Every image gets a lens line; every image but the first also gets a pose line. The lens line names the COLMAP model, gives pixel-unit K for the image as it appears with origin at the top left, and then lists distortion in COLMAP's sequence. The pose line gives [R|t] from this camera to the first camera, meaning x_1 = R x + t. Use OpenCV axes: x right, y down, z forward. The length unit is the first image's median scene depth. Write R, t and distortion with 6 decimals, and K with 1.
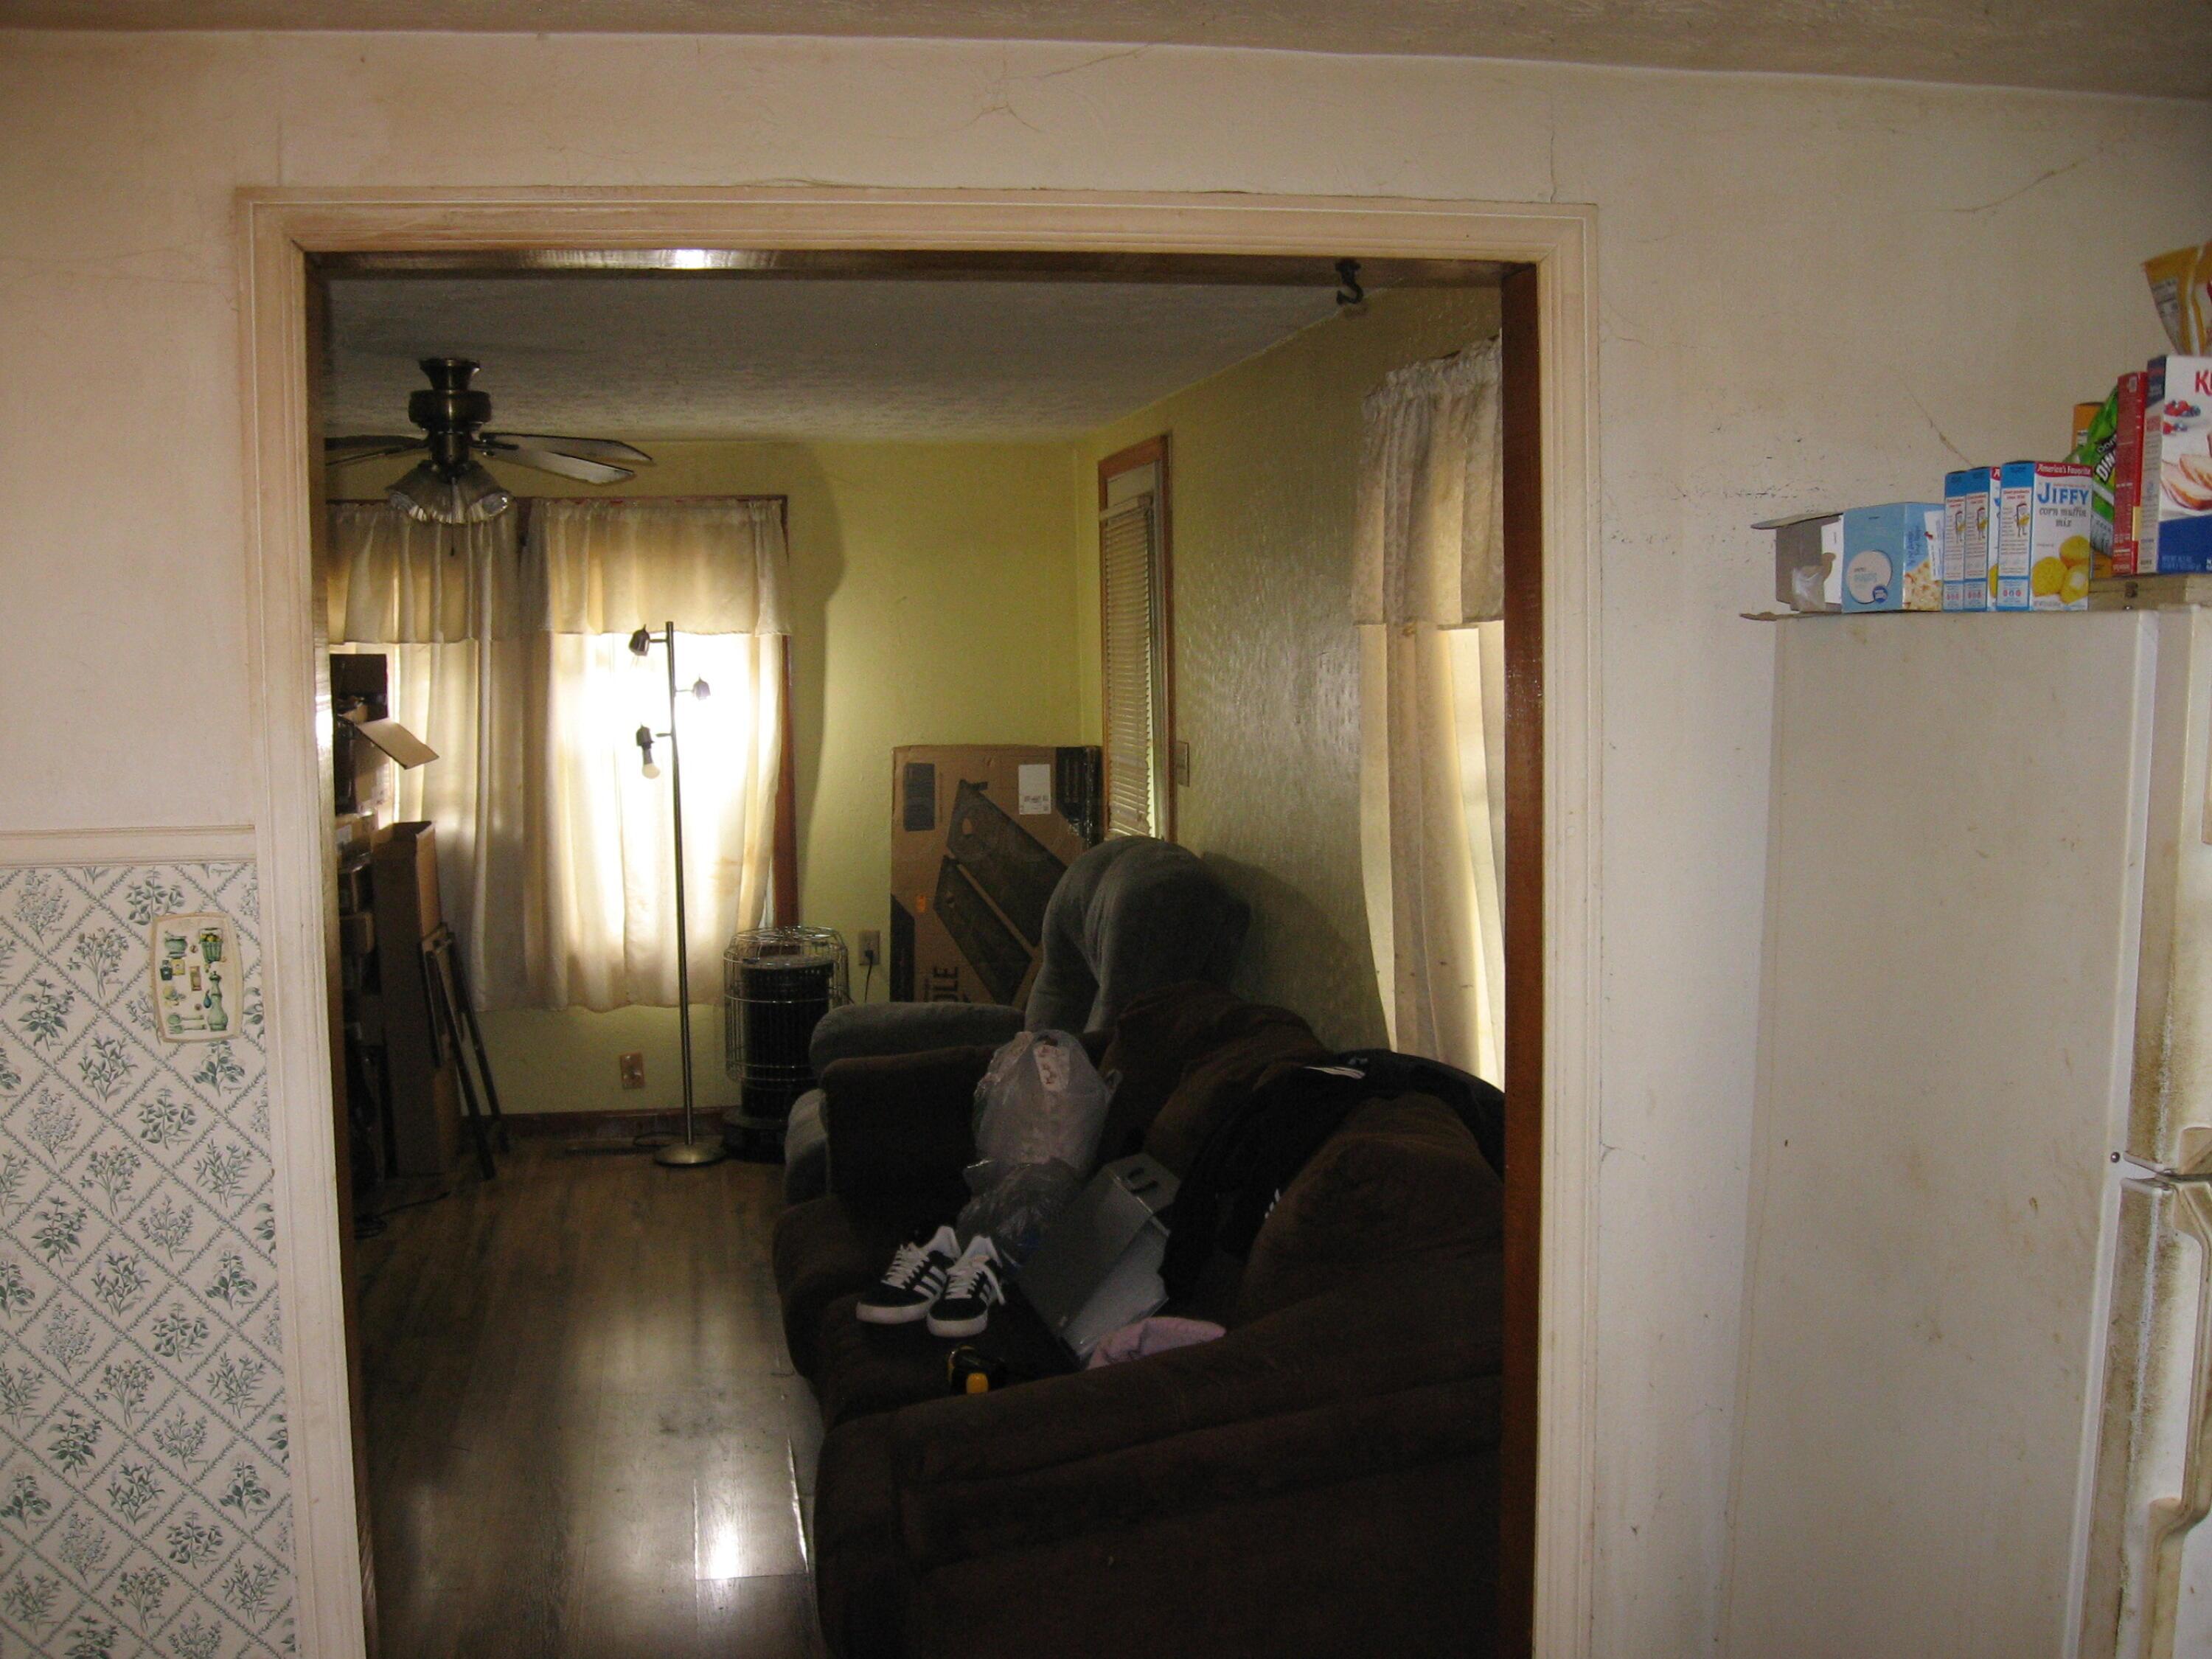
lens RADIAL K [[2283.3, 0, 1080.3], [0, 2283.3, 855.3], [0, 0, 1]] dist [-0.137796, 0.068223]
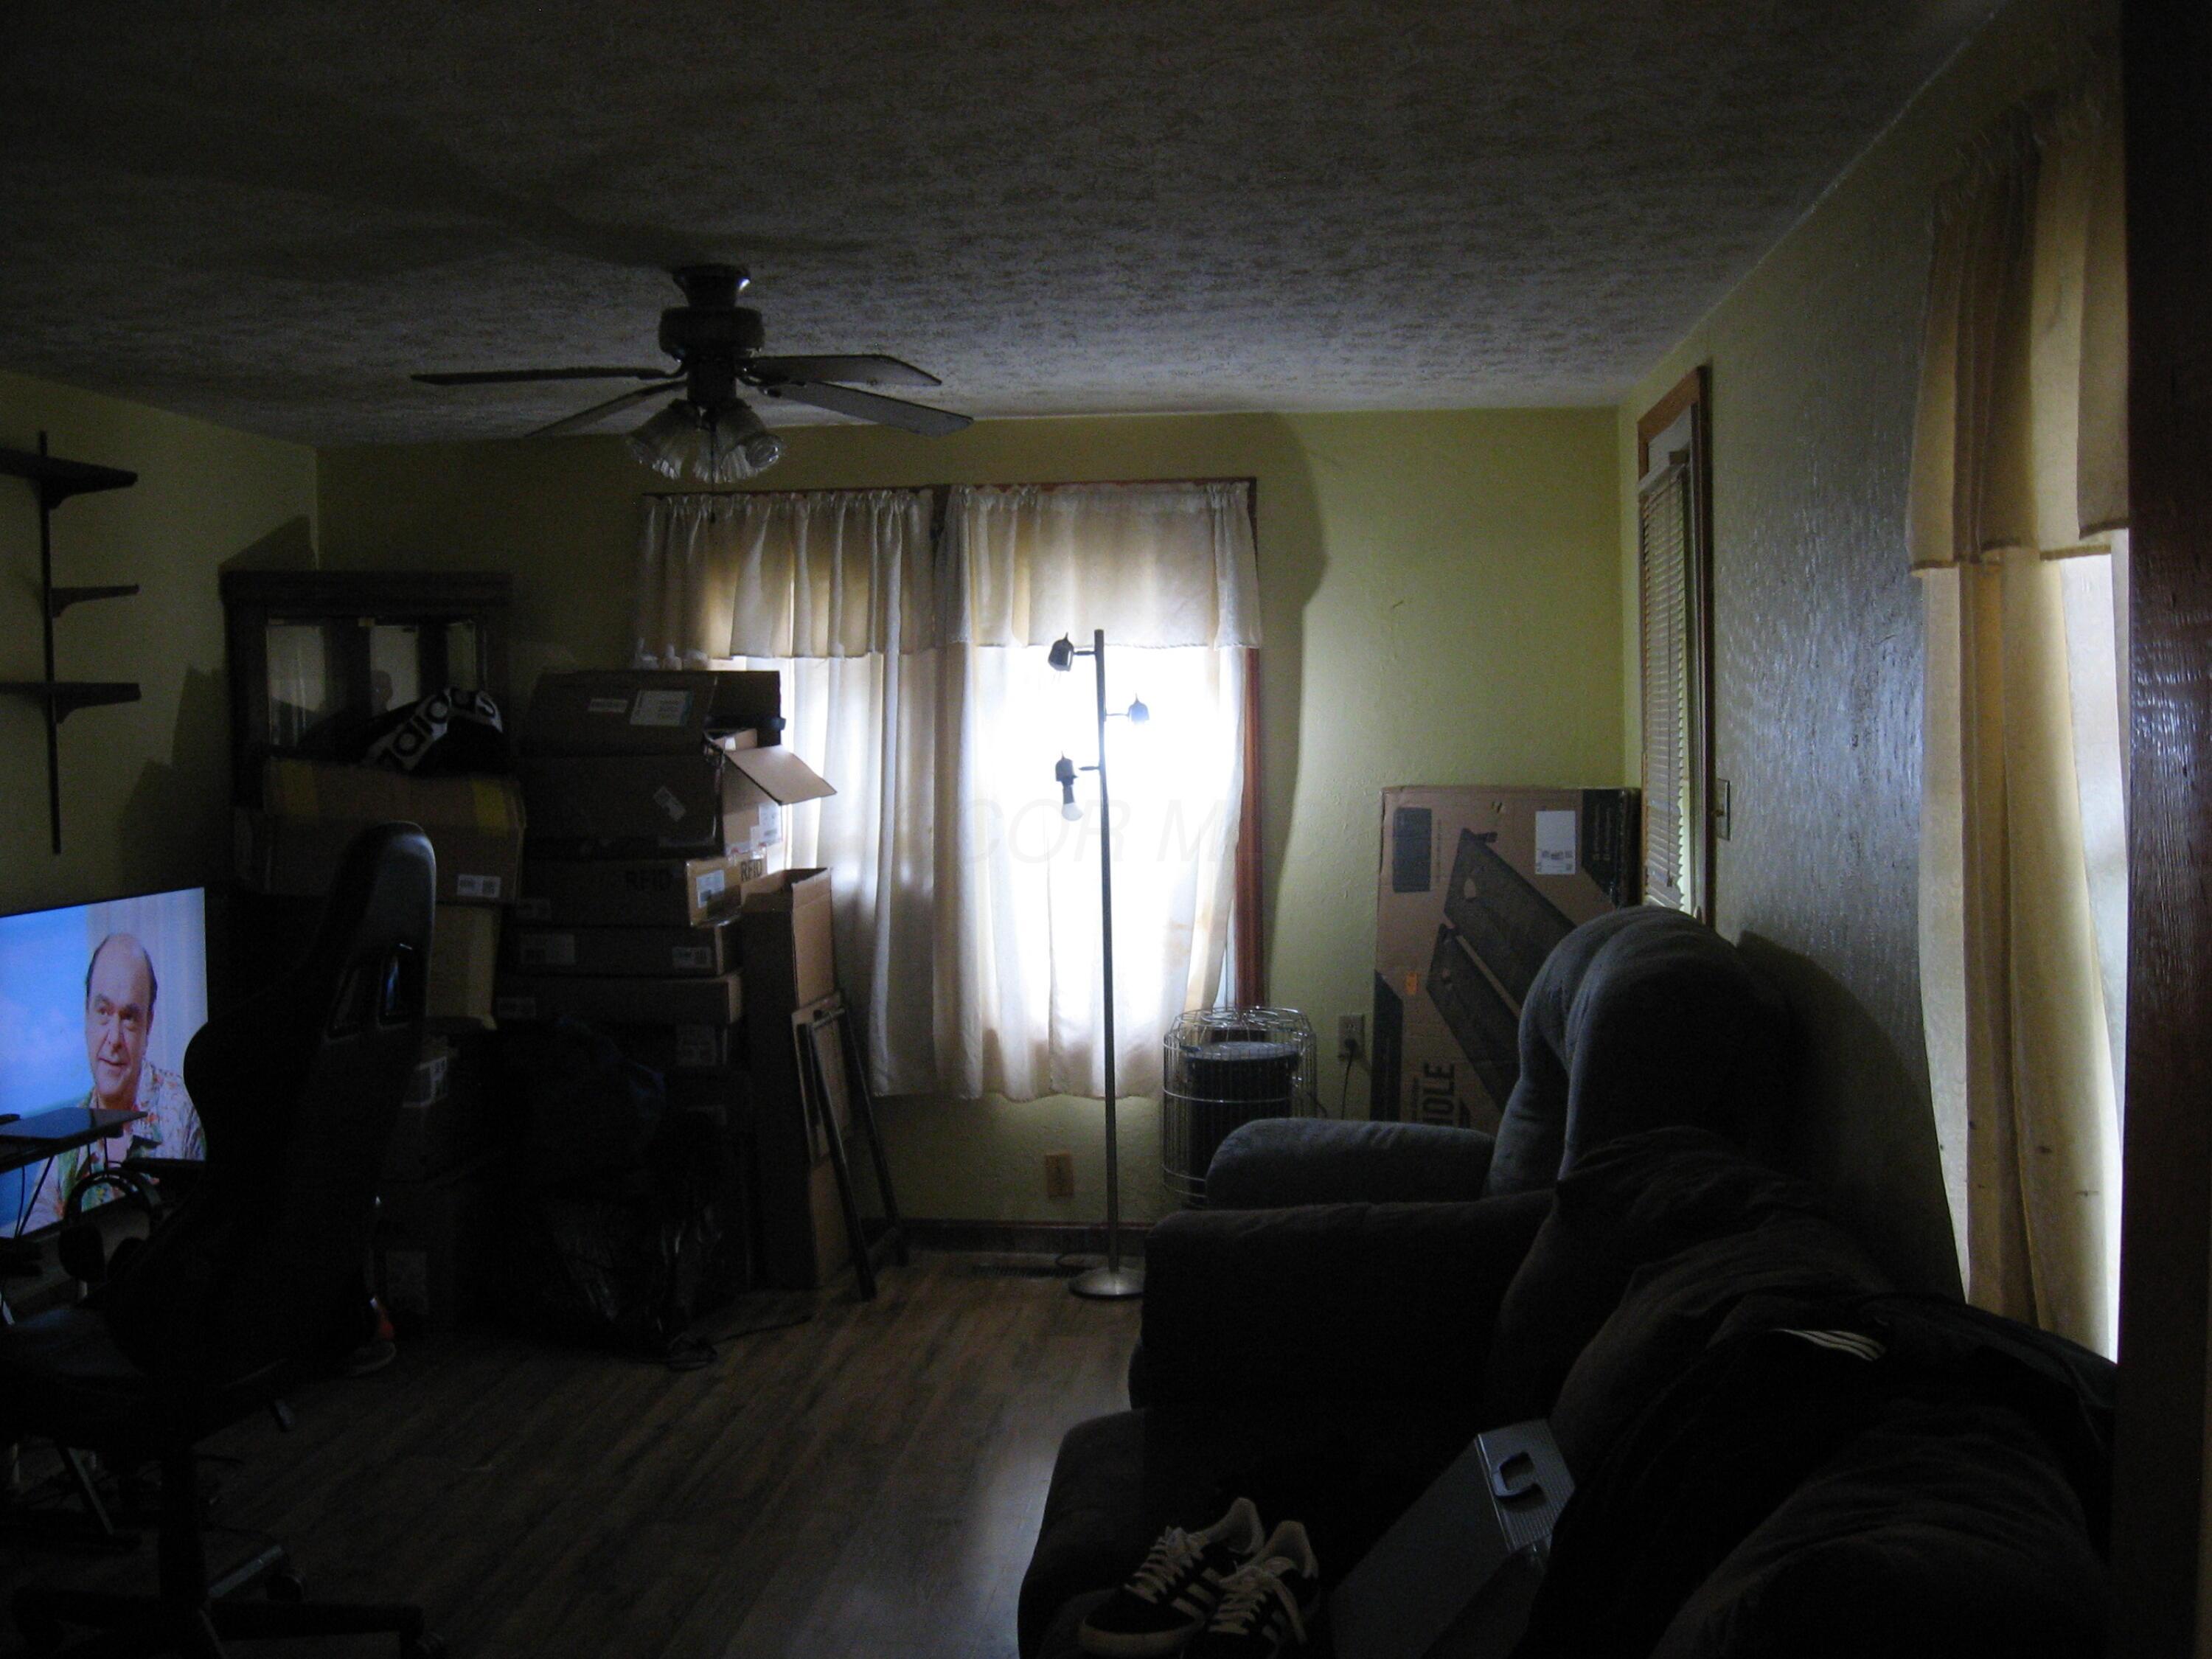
lens RADIAL K [[2283.3, 0, 1080.3], [0, 2283.3, 855.3], [0, 0, 1]] dist [-0.137796, 0.068223]
pose [[0.959182, 0.017259, -0.282263, 0.044574], [-0.024055, 0.999498, -0.020628, -0.004671], [0.281765, 0.026576, 0.959115, 0.210166]]
